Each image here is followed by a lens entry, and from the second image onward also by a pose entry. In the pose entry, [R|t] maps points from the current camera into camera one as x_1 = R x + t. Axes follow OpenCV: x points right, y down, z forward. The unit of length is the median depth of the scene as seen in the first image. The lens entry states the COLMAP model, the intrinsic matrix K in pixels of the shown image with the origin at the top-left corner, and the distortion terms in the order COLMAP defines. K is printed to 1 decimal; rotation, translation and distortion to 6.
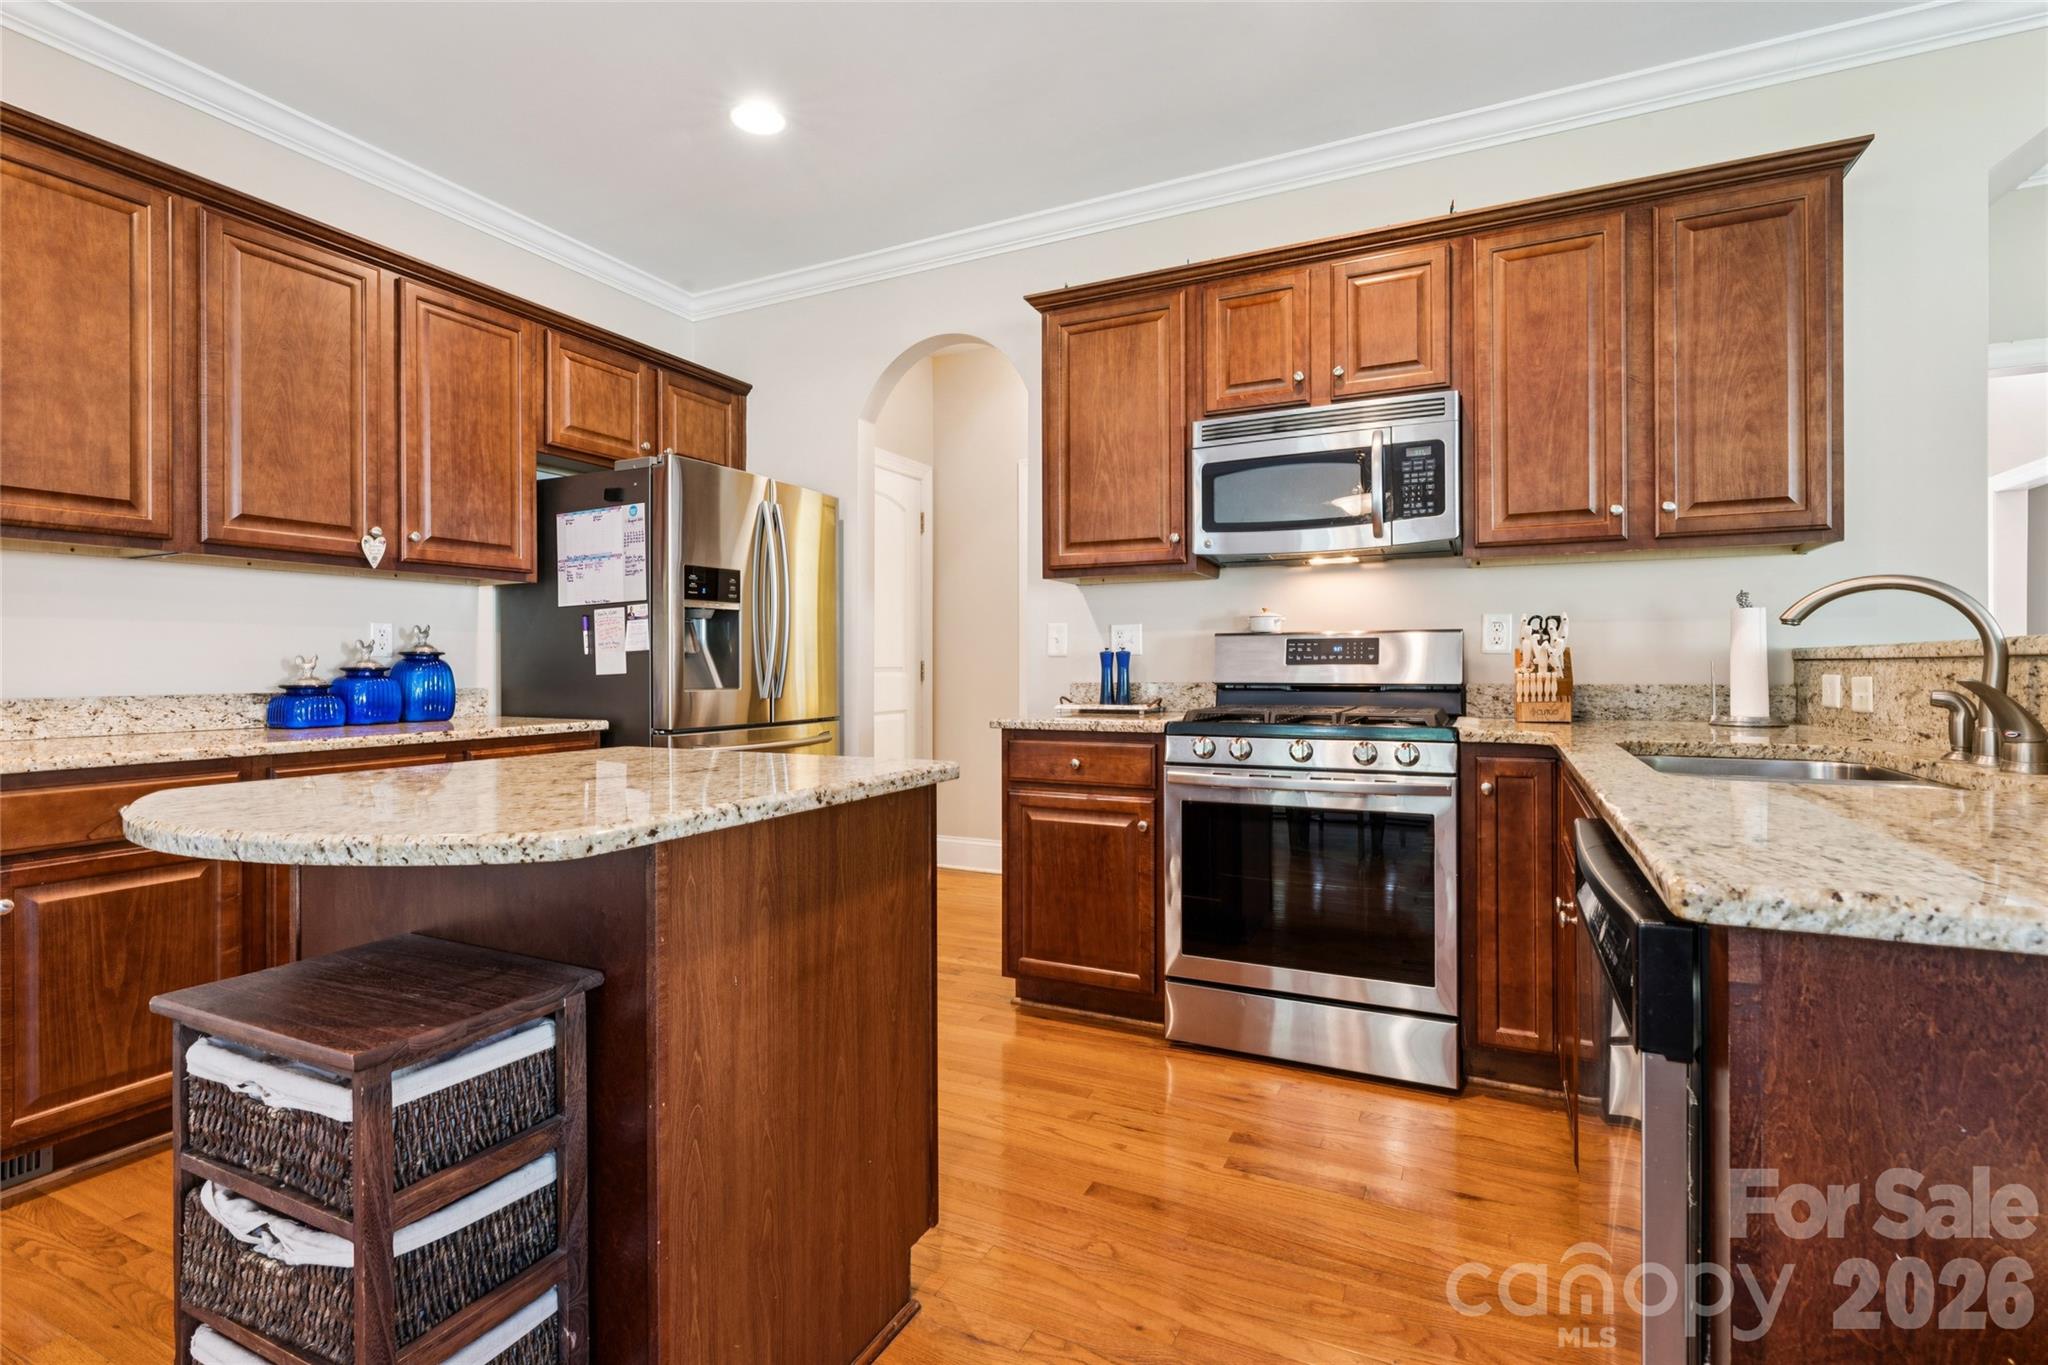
lens RADIAL K [[943.0, 0, 1028.9], [0, 943.0, 664.6], [0, 0, 1]] dist [-0.000921, -0.000468]
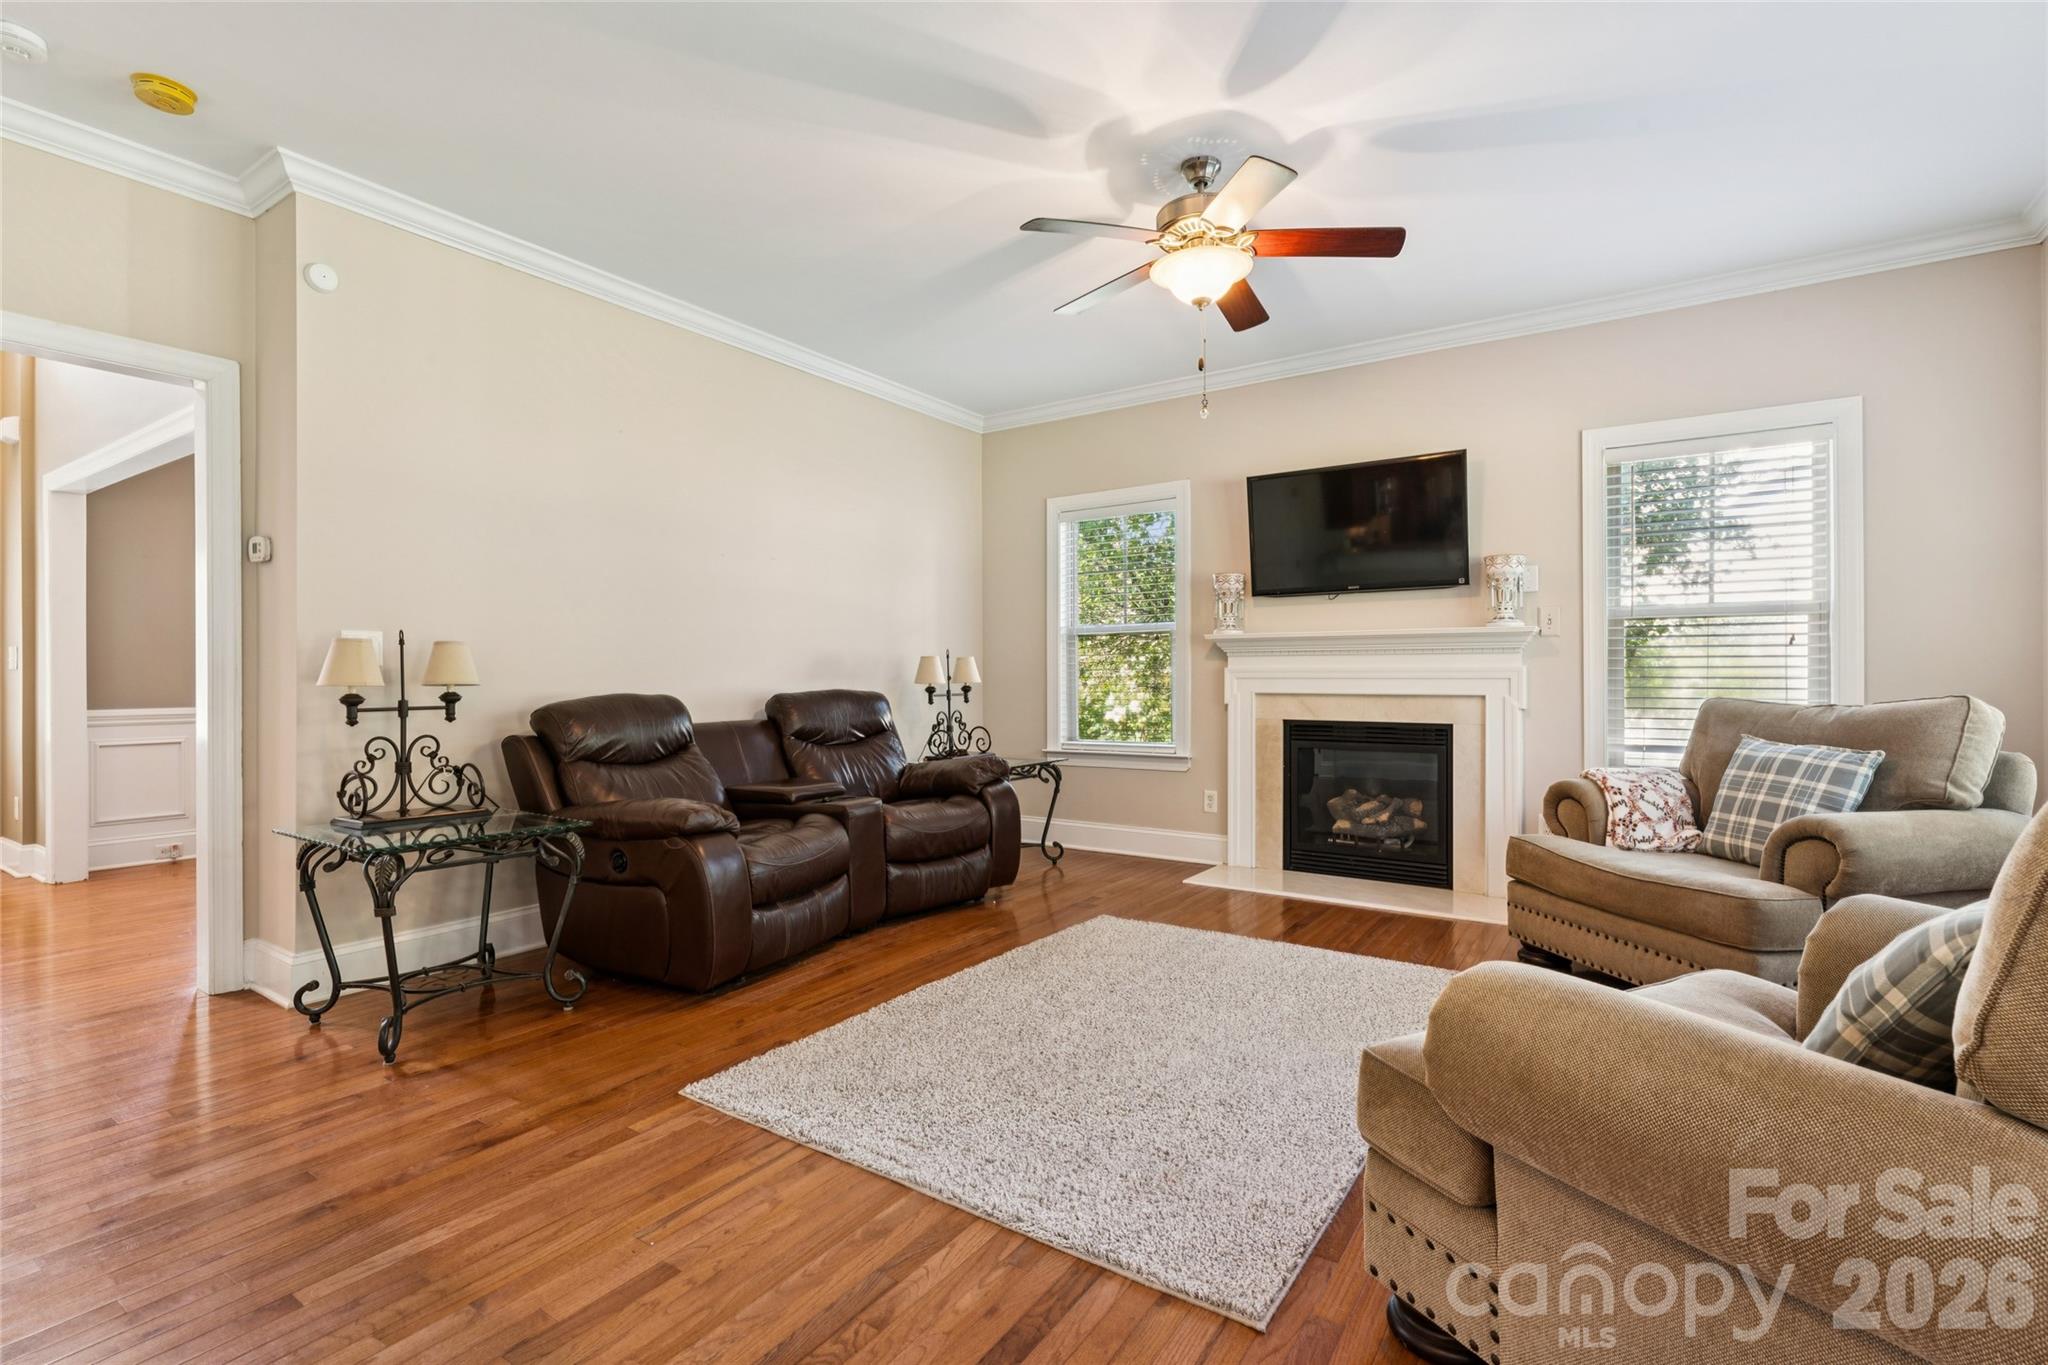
lens RADIAL K [[943.0, 0, 1015.3], [0, 943.0, 681.1], [0, 0, 1]] dist [-0.000921, -0.000468]
pose [[0.140053, -0.006003, 0.990126, 0.477544], [-0.000609, 0.999981, 0.006149, -0.006506], [-0.990144, -0.001464, 0.140047, -0.116371]]
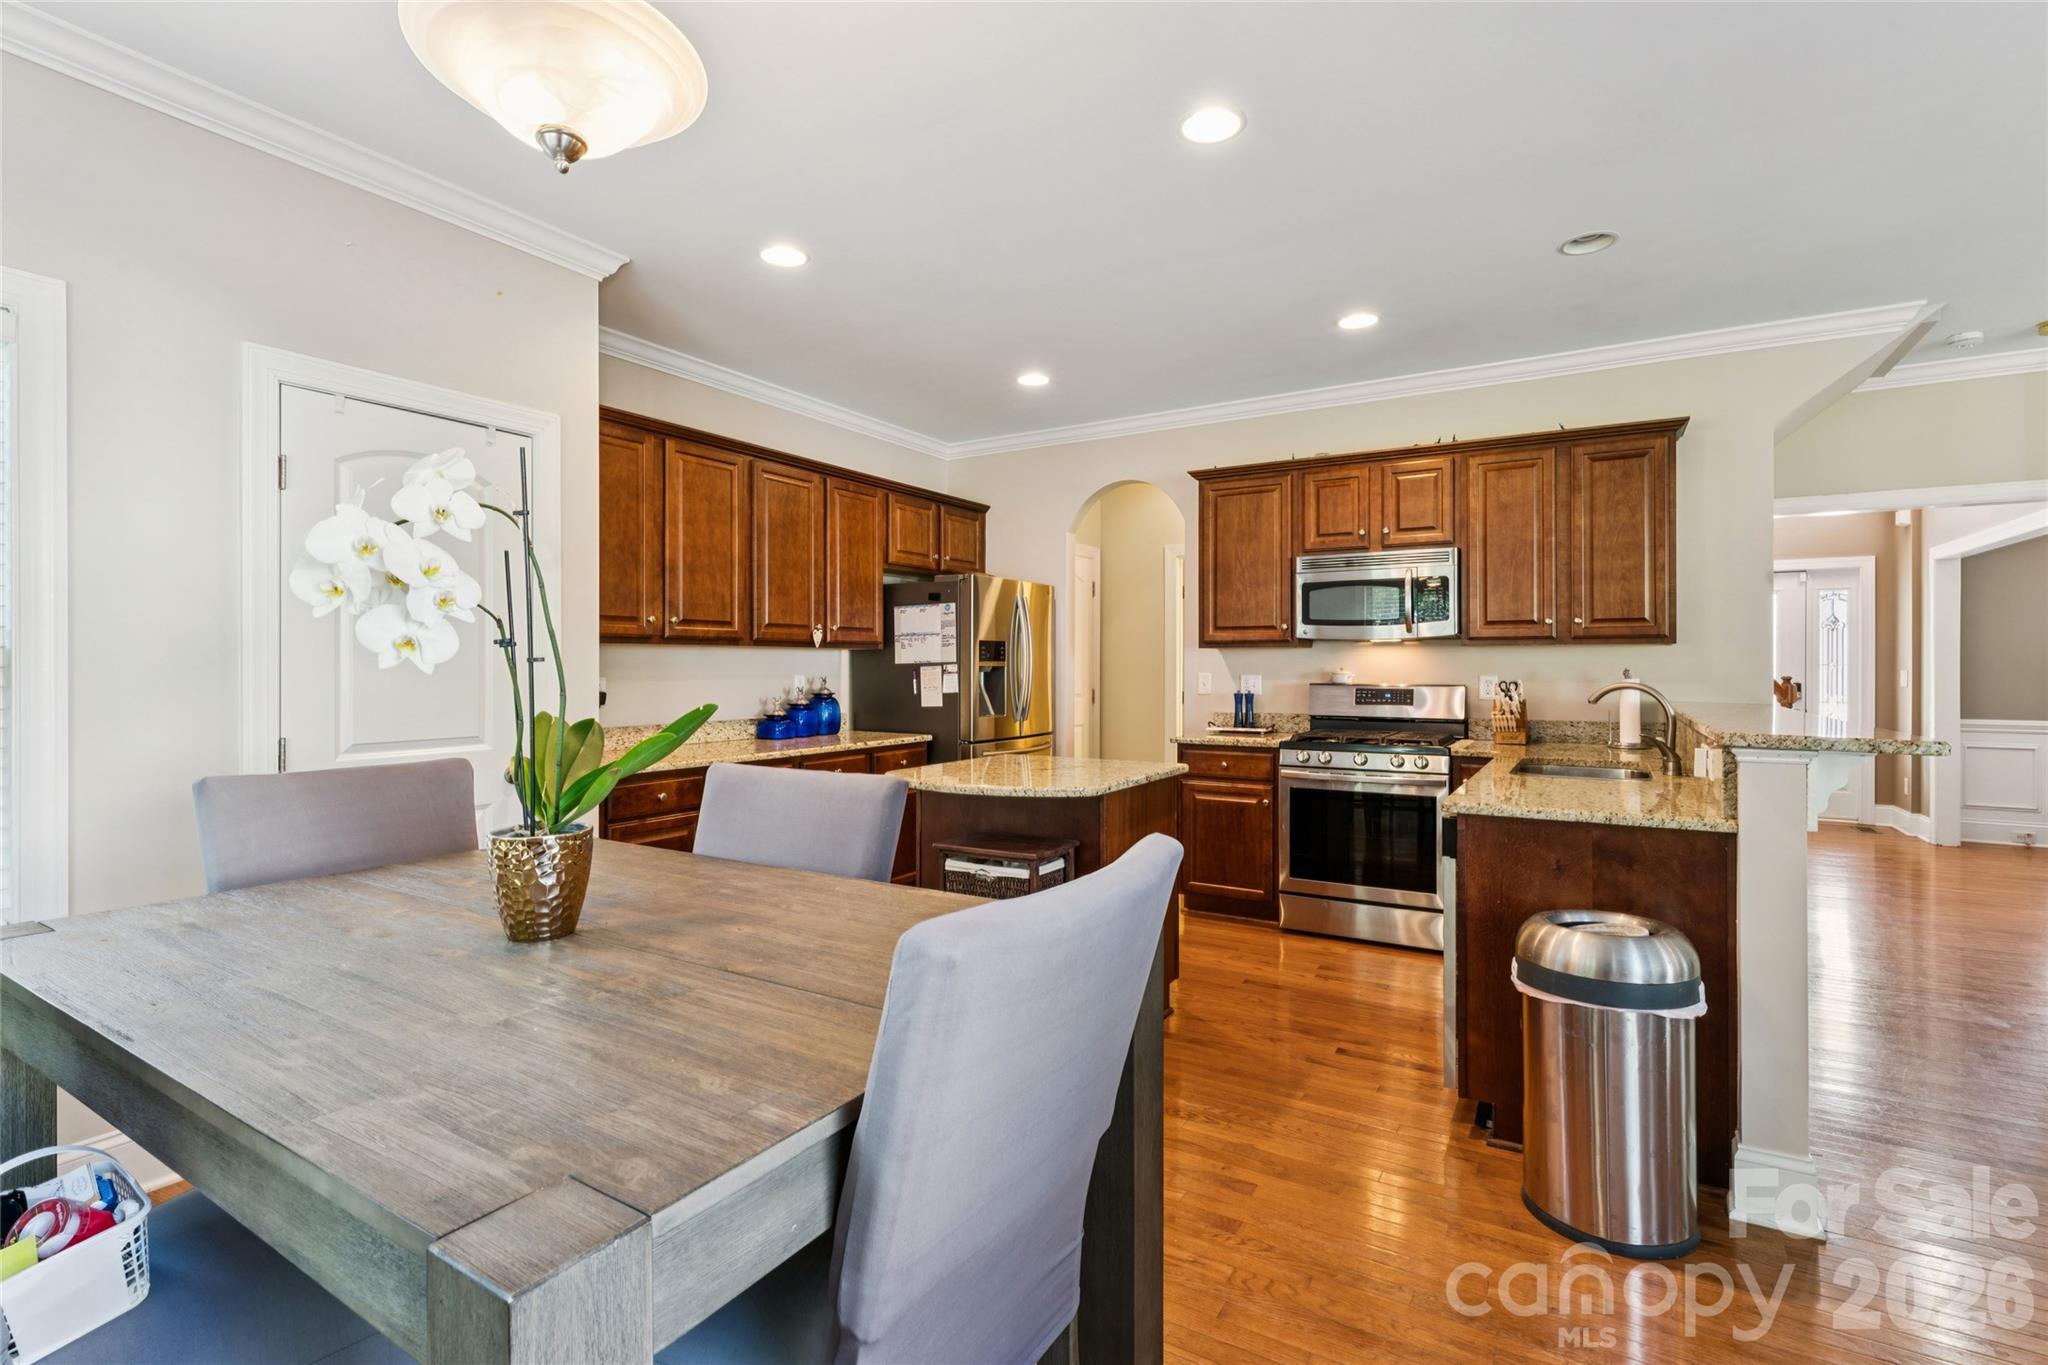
lens RADIAL K [[943.0, 0, 1034.6], [0, 943.0, 660.4], [0, 0, 1]] dist [-0.000921, -0.000468]
pose [[0.996268, 0.003010, -0.086260, -0.146458], [-0.003247, 0.999991, -0.002604, -0.077424], [0.086251, 0.002874, 0.996269, -0.717068]]
